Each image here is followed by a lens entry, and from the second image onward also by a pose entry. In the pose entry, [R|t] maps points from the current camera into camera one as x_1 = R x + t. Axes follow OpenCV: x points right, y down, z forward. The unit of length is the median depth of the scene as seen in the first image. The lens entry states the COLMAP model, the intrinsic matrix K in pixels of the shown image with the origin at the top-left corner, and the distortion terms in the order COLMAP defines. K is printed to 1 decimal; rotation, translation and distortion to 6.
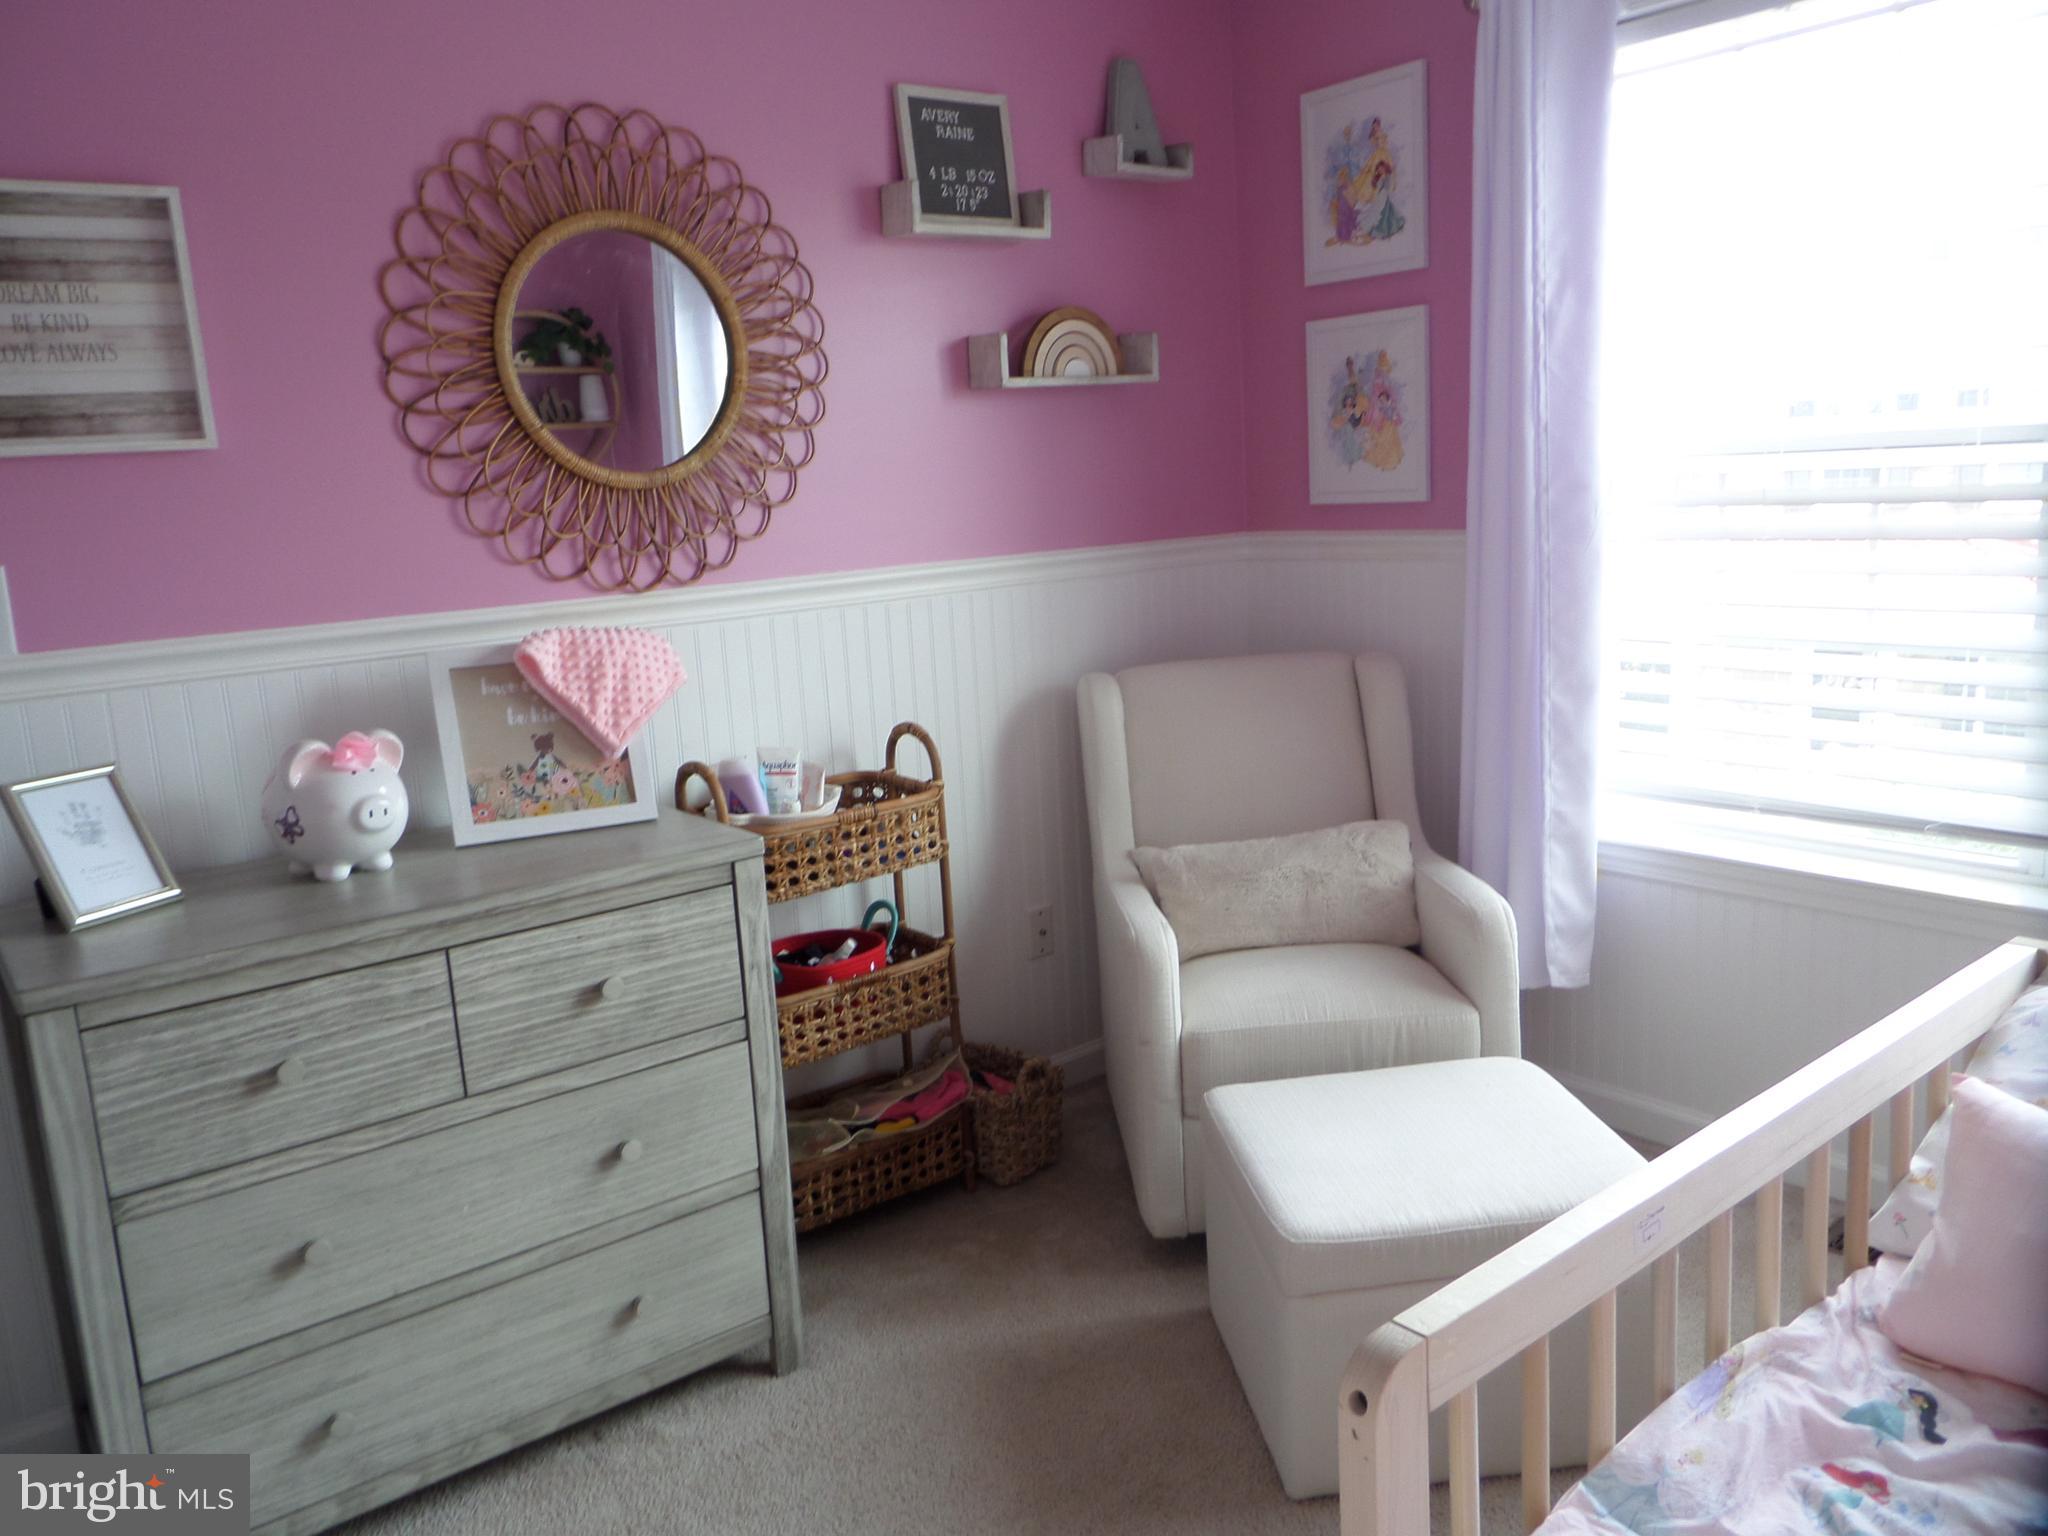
lens RADIAL K [[1511.4, 0, 1010.7], [0, 1511.4, 759.9], [0, 0, 1]] dist [-0.010167, -0.016940]
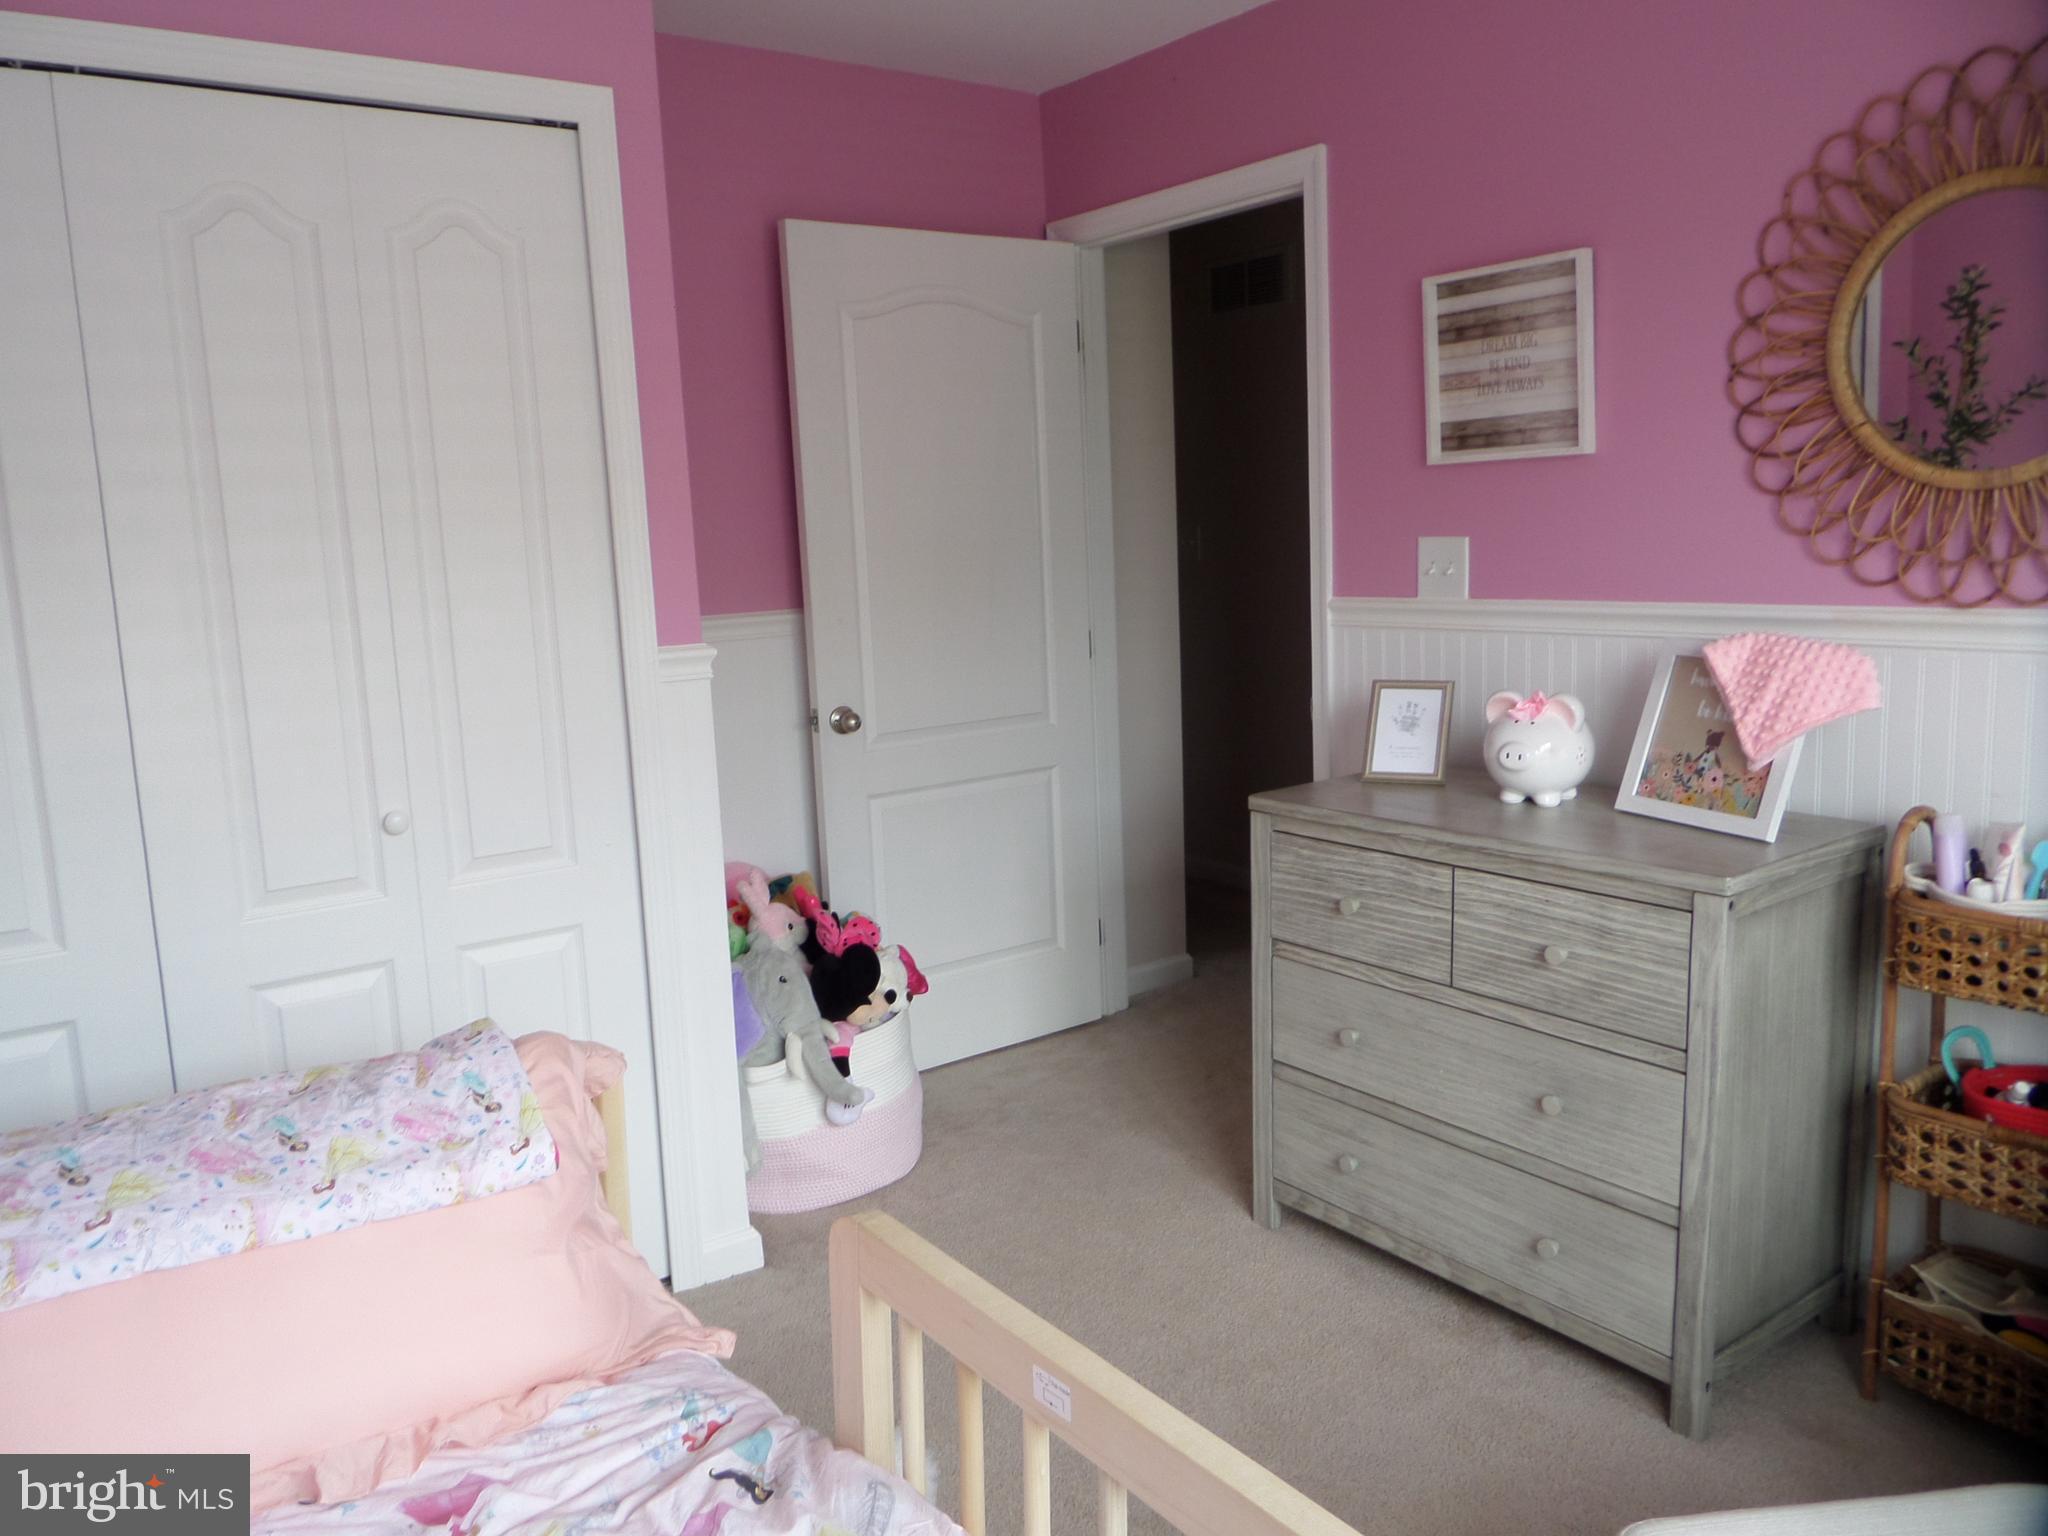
lens RADIAL K [[1511.4, 0, 1010.3], [0, 1511.4, 773.5], [0, 0, 1]] dist [-0.010167, -0.016940]
pose [[-0.042732, 0.217096, -0.975214, 0.768474], [-0.143656, 0.964628, 0.221034, -0.157187], [0.988705, 0.149541, -0.010033, 0.573116]]
